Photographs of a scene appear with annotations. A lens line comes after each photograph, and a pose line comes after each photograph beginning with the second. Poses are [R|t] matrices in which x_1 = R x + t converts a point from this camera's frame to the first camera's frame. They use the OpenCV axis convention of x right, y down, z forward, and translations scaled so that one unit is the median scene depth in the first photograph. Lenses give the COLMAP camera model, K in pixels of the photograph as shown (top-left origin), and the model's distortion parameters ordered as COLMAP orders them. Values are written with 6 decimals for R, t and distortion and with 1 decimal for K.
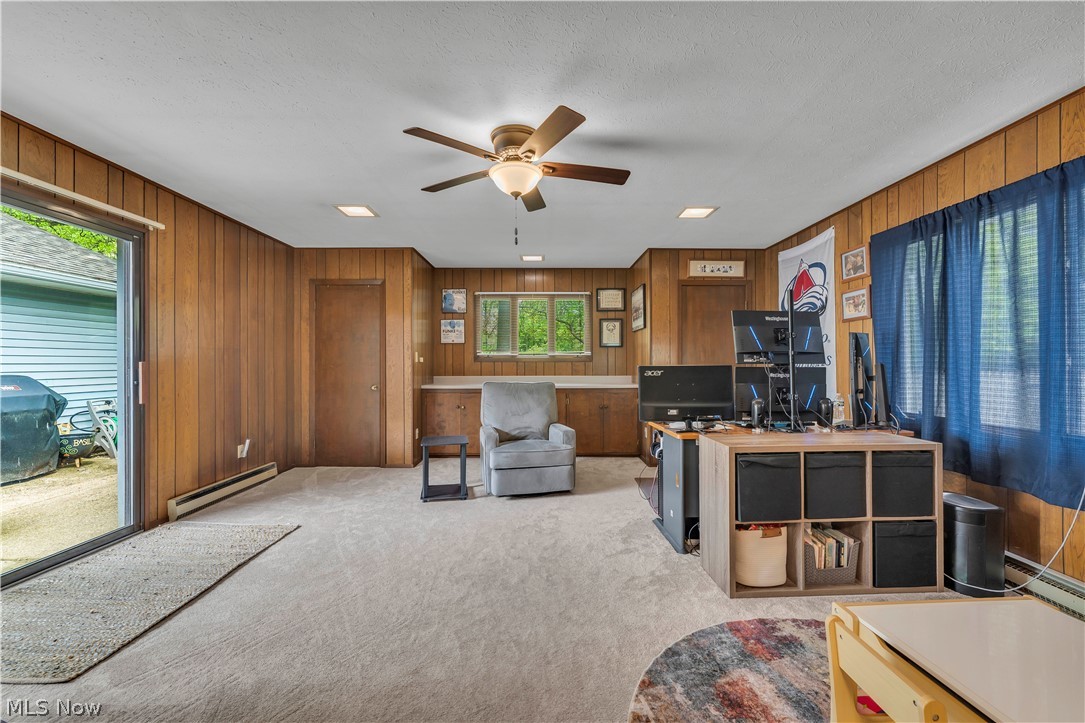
lens RADIAL K [[448.8, 0, 549.1], [0, 448.8, 363.2], [0, 0, 1]] dist [-0.000654, -0.001693]
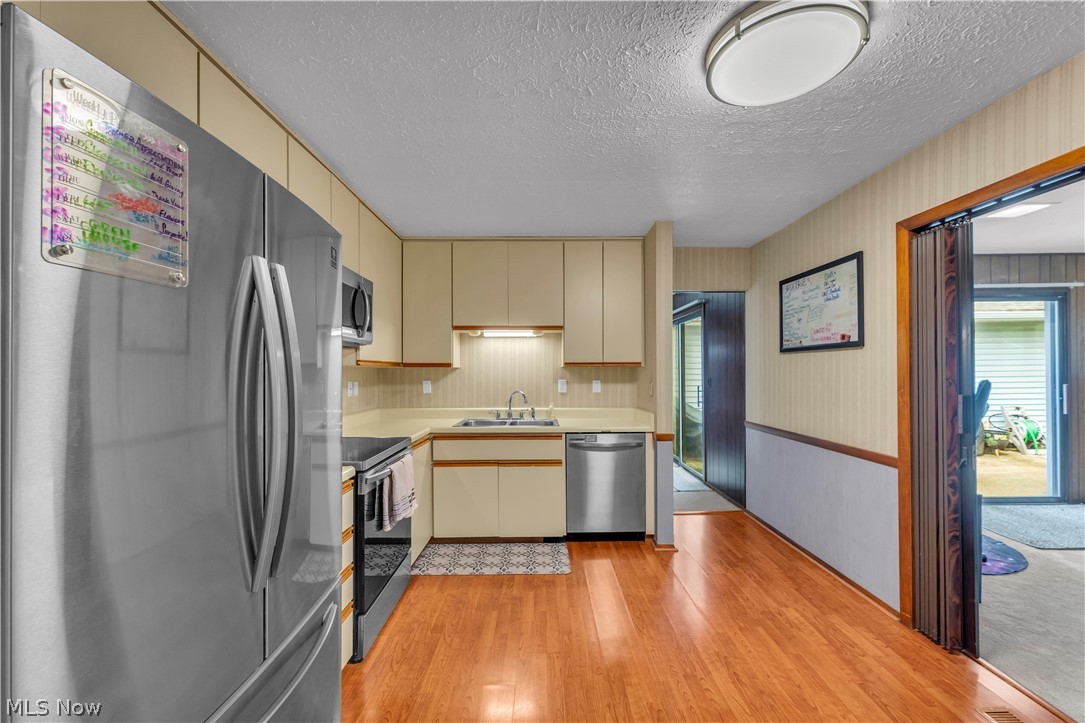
lens RADIAL K [[448.8, 0, 541.1], [0, 448.8, 368.9], [0, 0, 1]] dist [-0.000654, -0.001693]
pose [[0.006268, -0.002121, -0.999978, 0.292770], [0.008296, 0.999963, -0.002069, -0.036515], [0.999946, -0.008283, 0.006285, -0.395299]]
